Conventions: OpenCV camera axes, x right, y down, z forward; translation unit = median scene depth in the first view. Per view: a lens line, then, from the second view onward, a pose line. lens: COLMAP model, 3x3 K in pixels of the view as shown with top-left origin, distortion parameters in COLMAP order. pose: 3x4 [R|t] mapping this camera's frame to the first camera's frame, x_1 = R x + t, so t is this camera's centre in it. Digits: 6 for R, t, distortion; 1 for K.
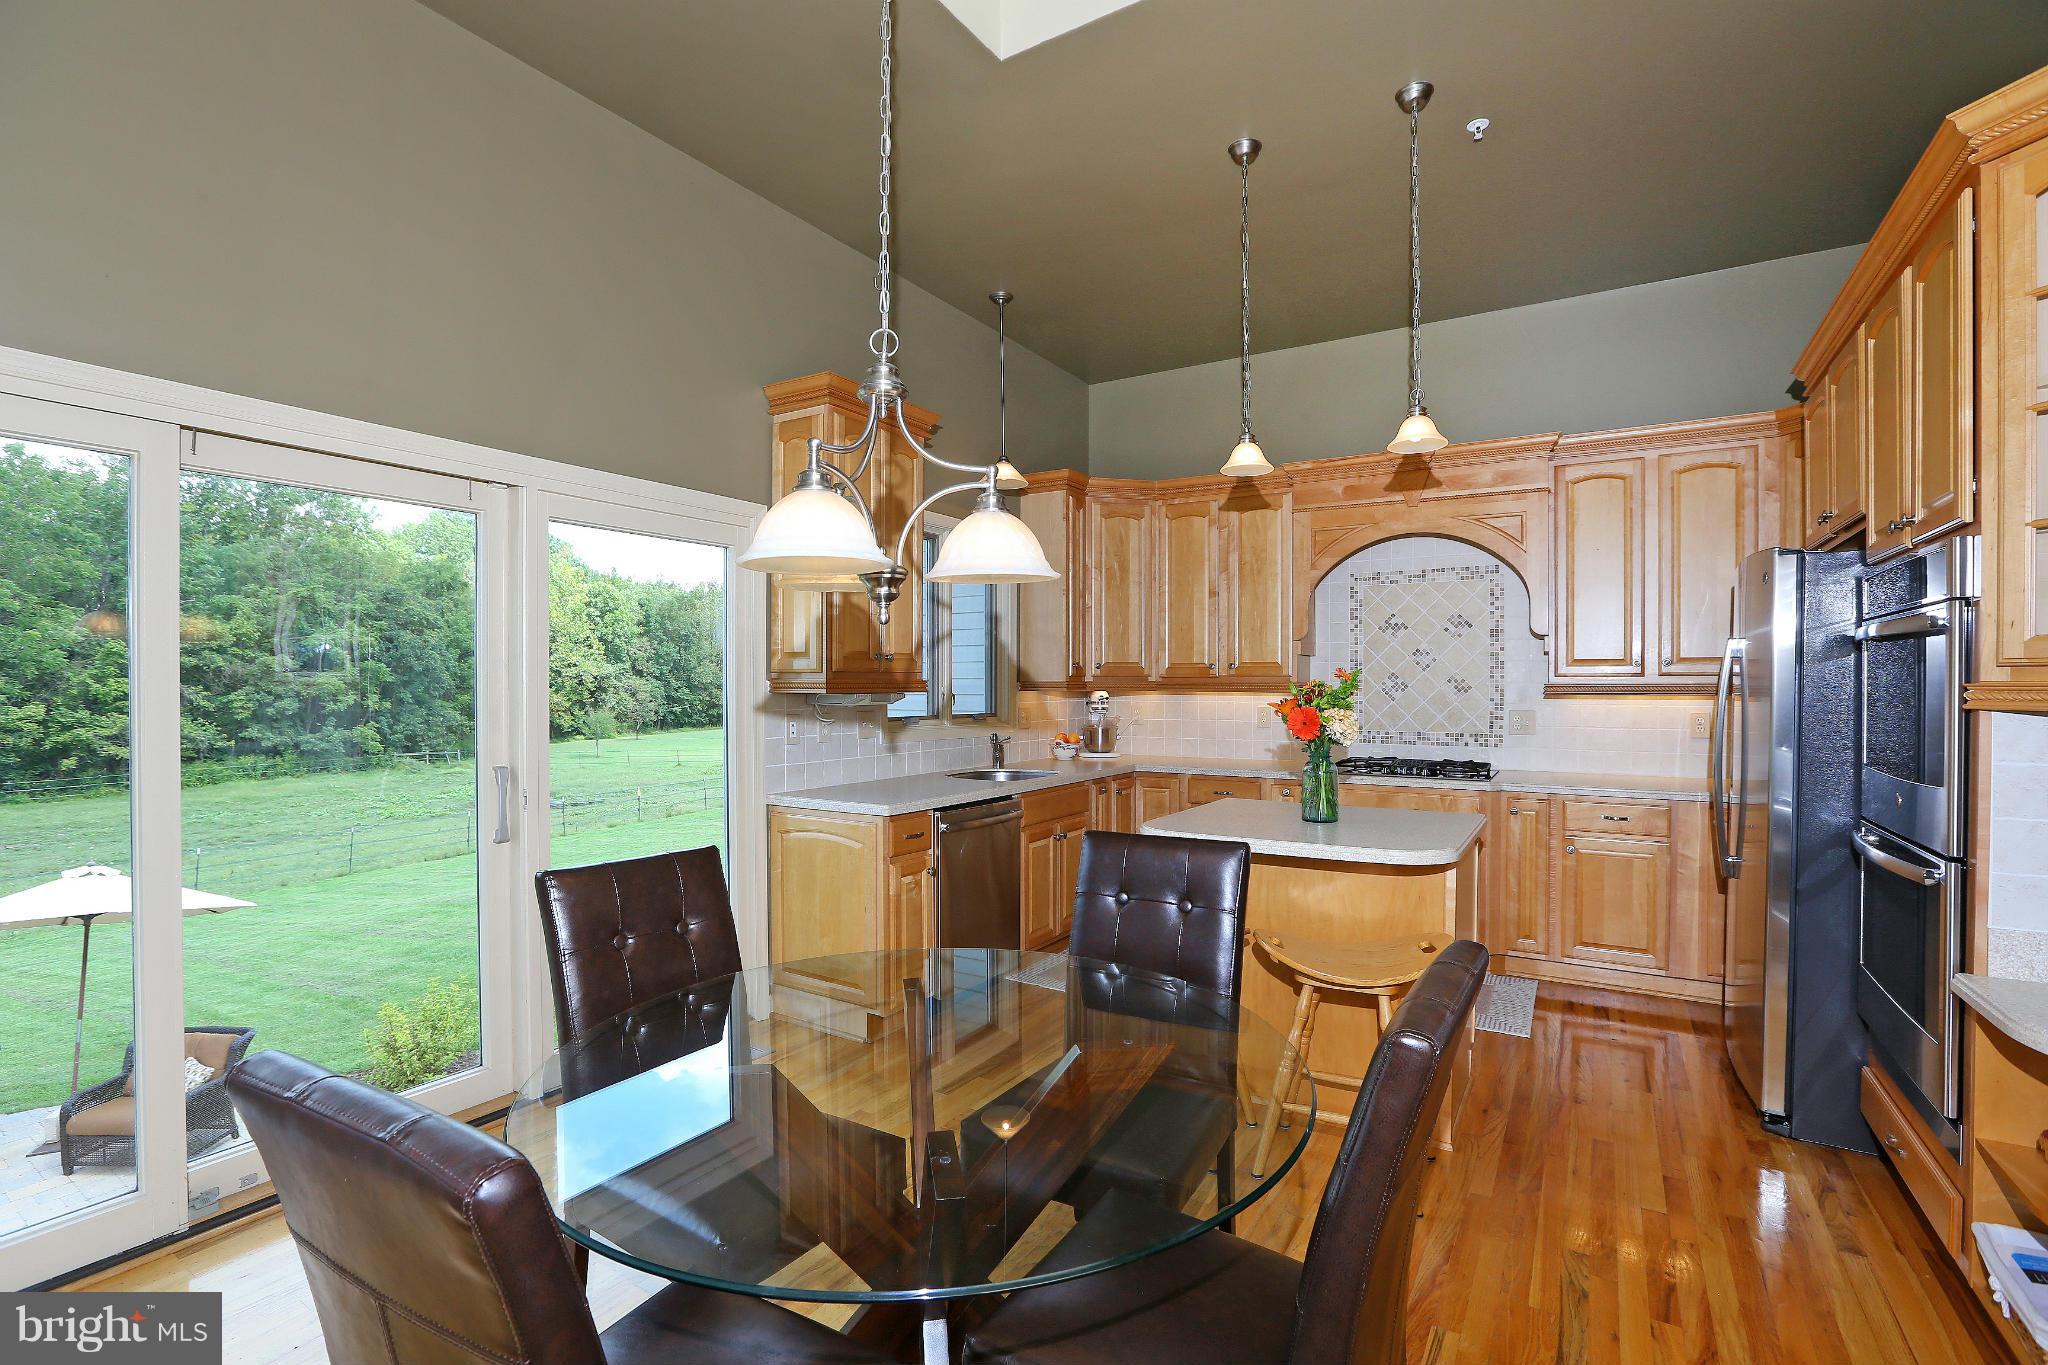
lens RADIAL K [[981.3, 0, 1019.9], [0, 981.3, 675.5], [0, 0, 1]] dist [-0.013679, -0.000933]
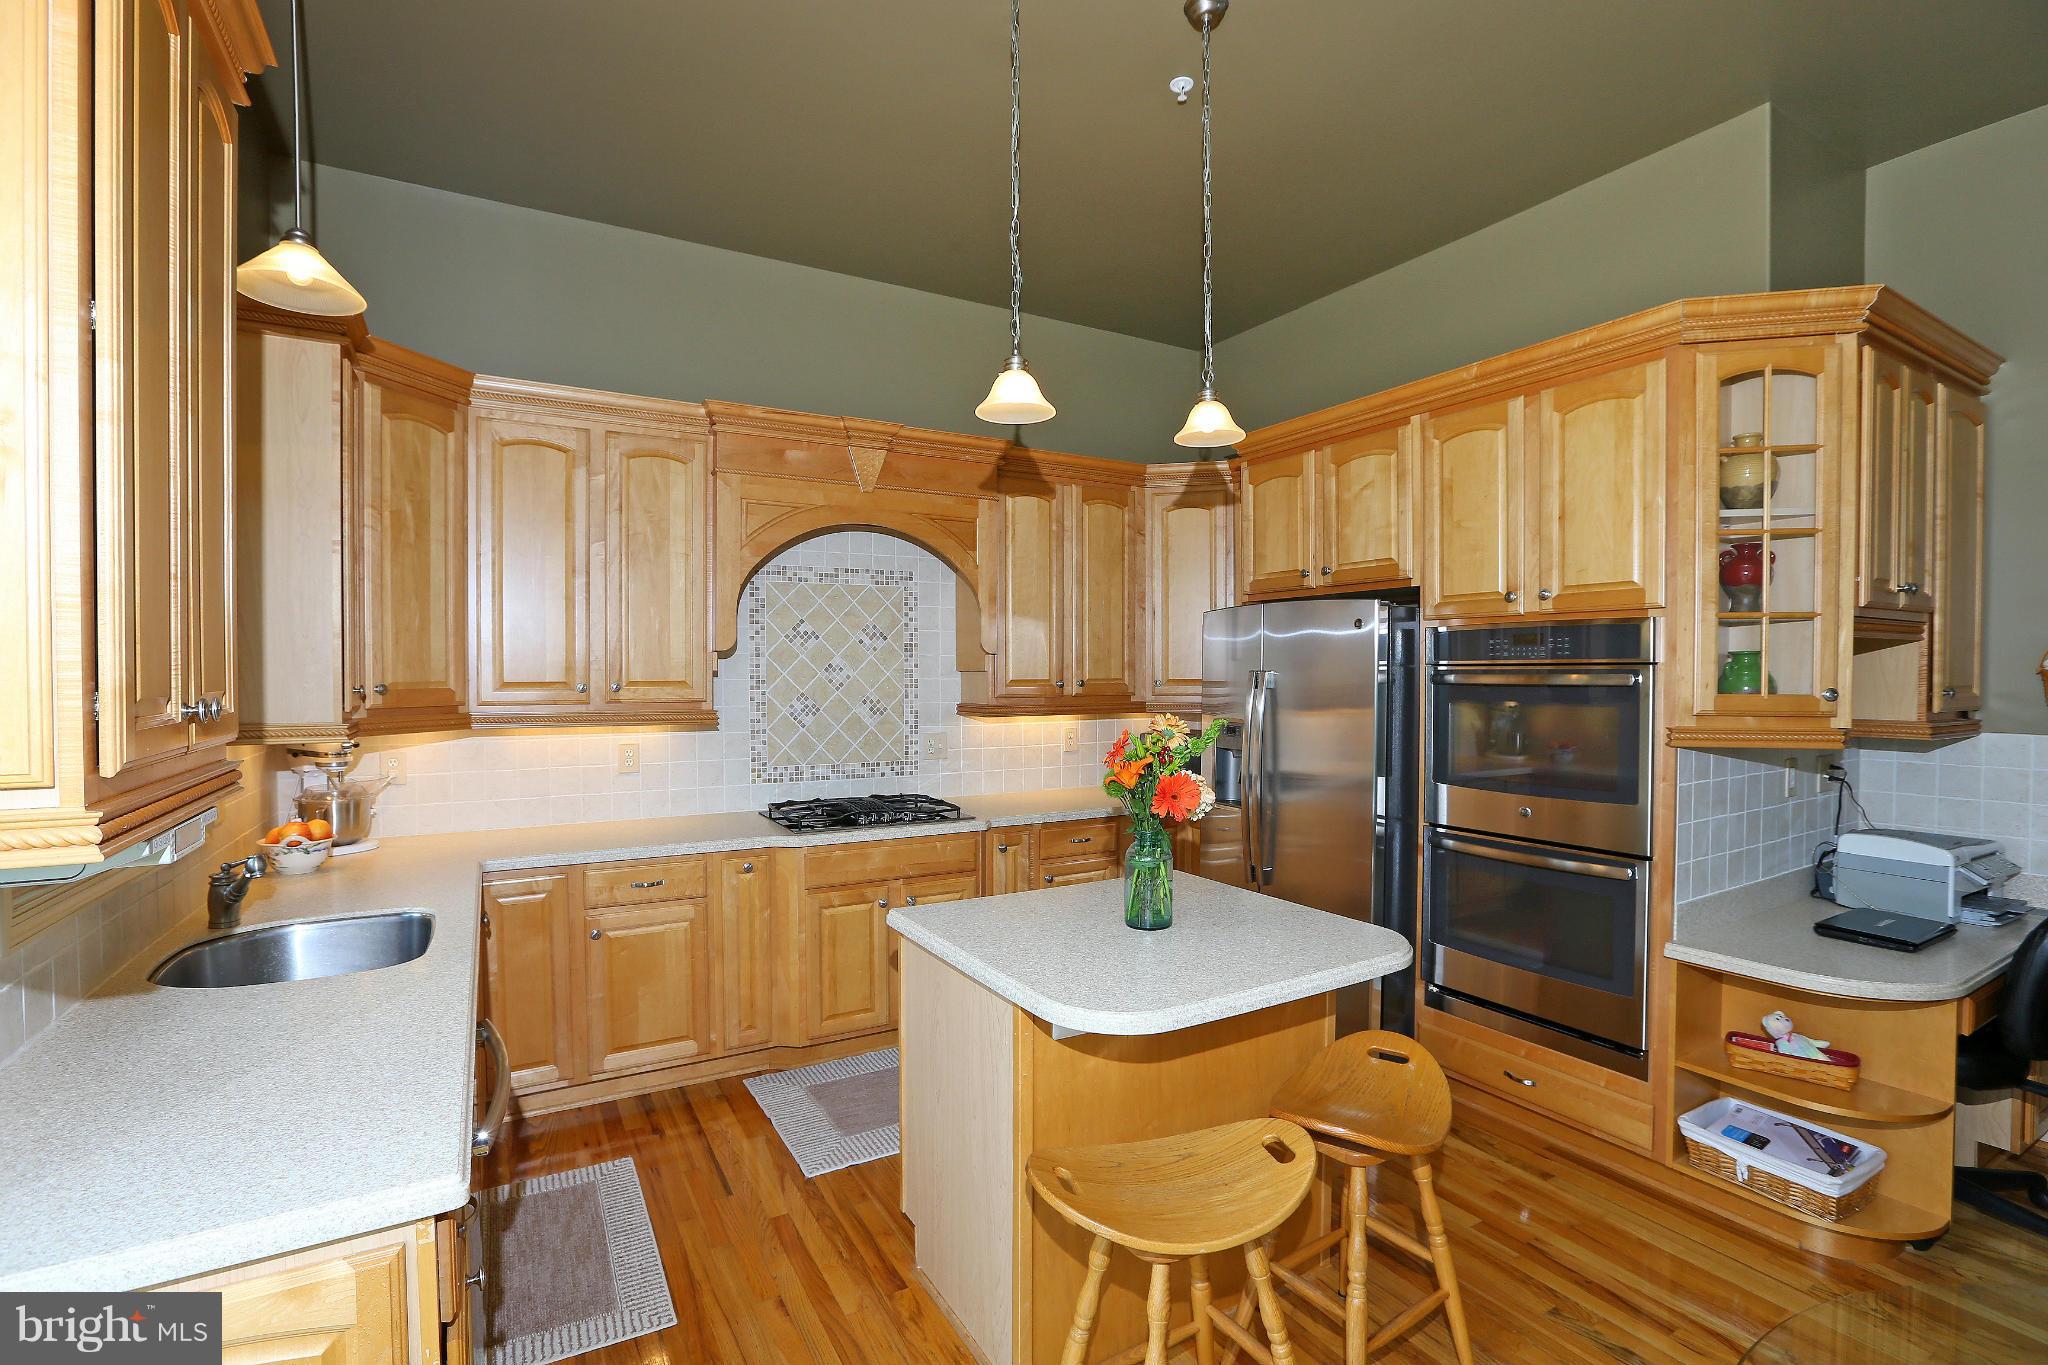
lens RADIAL K [[966.8, 0, 1058.5], [0, 966.8, 677.9], [0, 0, 1]] dist [-0.016919, -0.000255]
pose [[0.461544, -0.010528, 0.887055, -0.251379], [-0.010504, 0.999795, 0.017332, -0.034470], [-0.887055, -0.017317, 0.461339, 0.498347]]
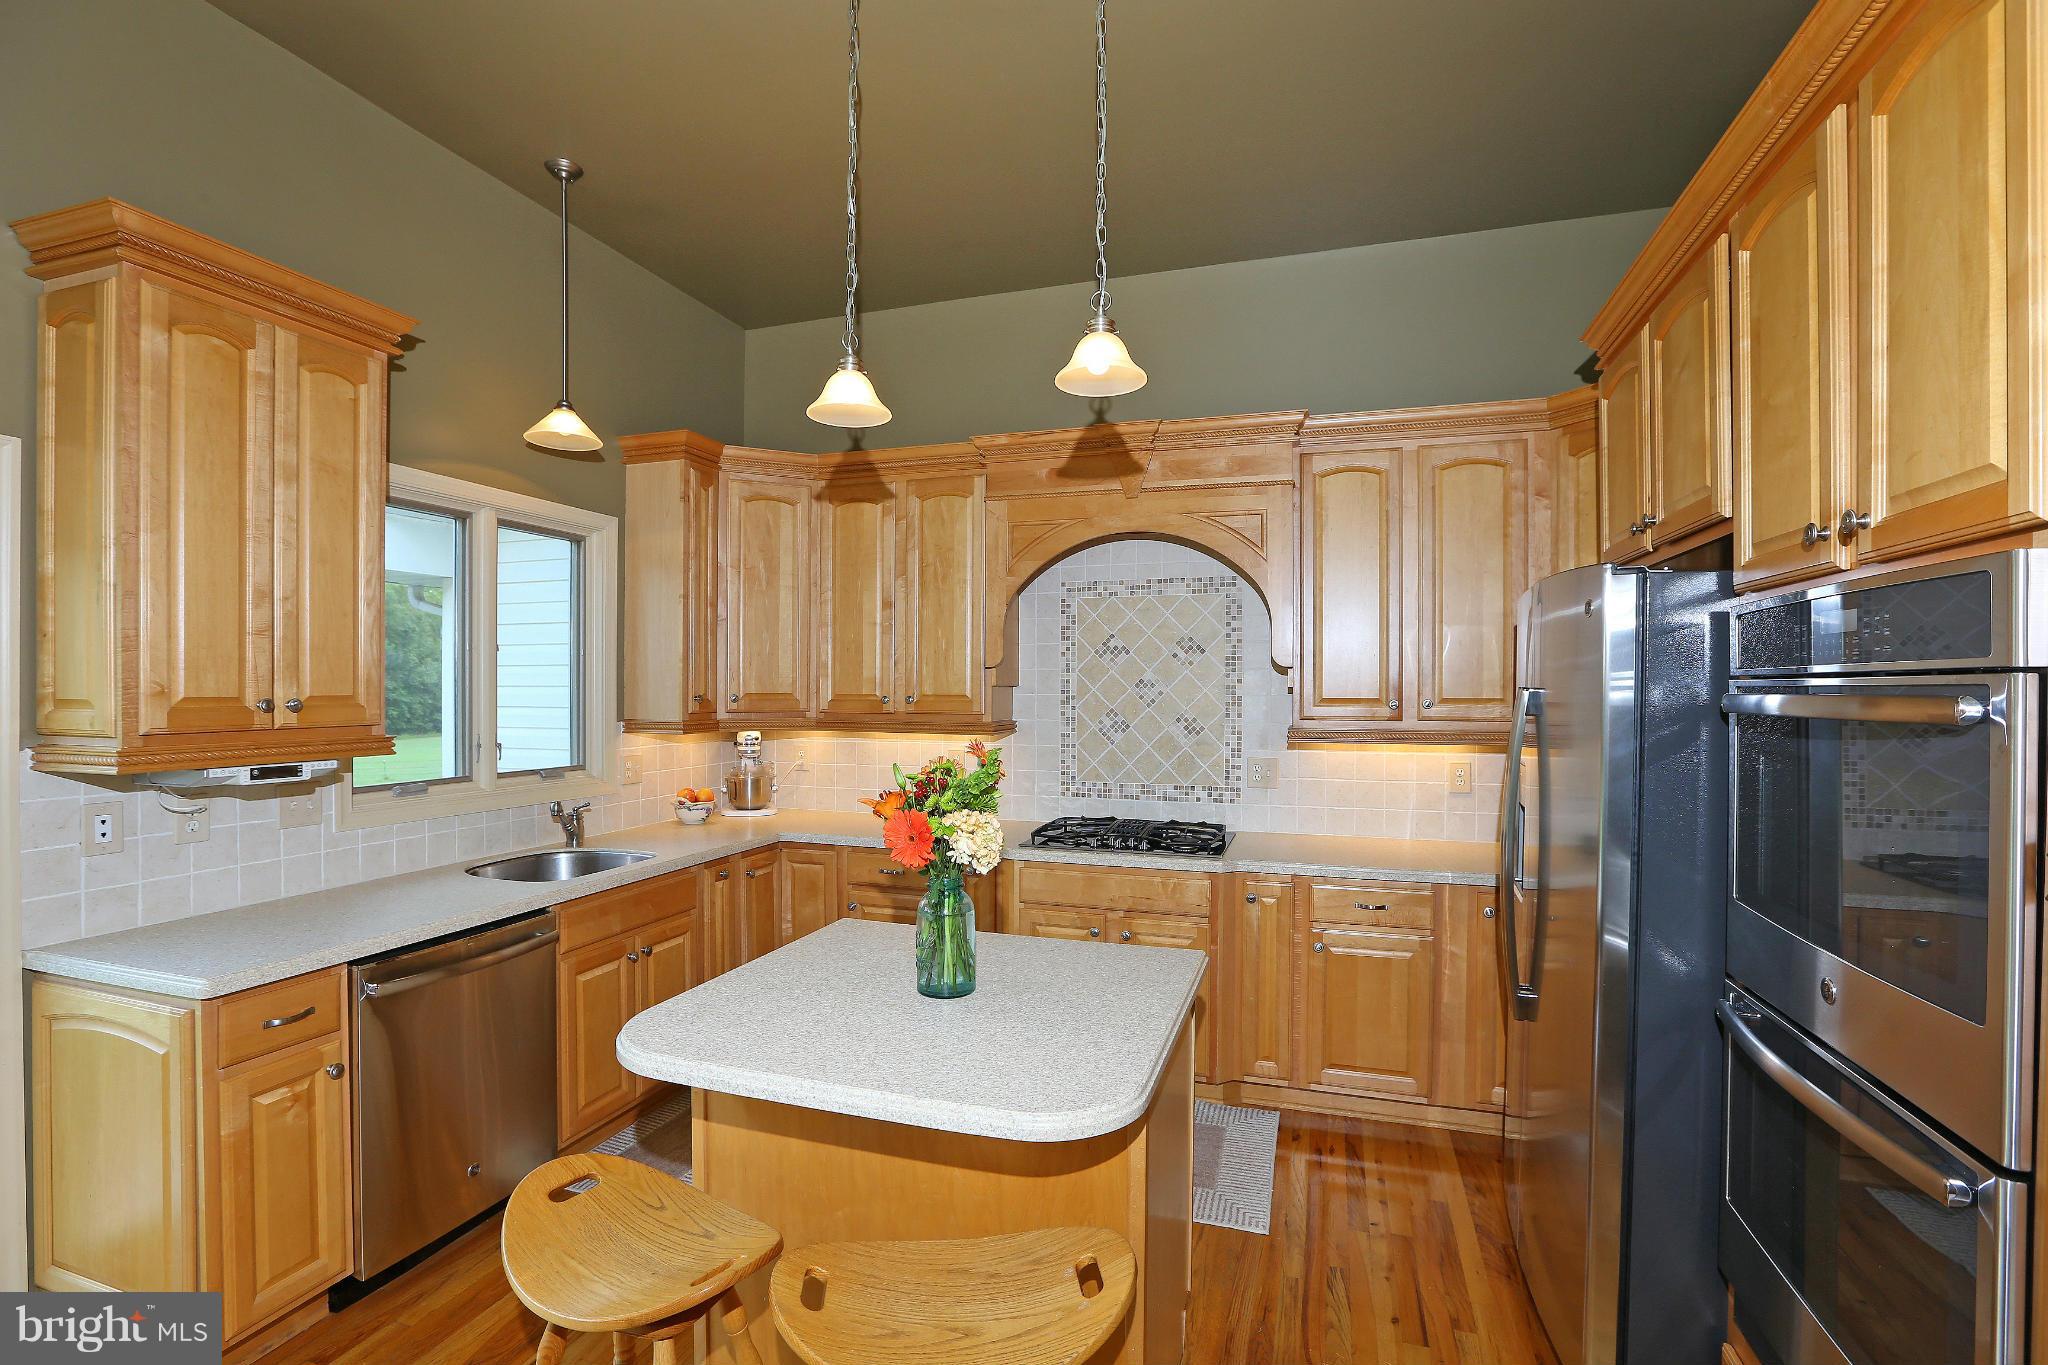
lens RADIAL K [[981.3, 0, 1019.9], [0, 981.3, 675.5], [0, 0, 1]] dist [-0.013679, -0.000933]
pose [[0.974773, 0.003810, 0.223167, 0.145773], [-0.003709, 0.999993, -0.000873, -0.031997], [-0.223169, 0.000024, 0.974780, 0.270247]]
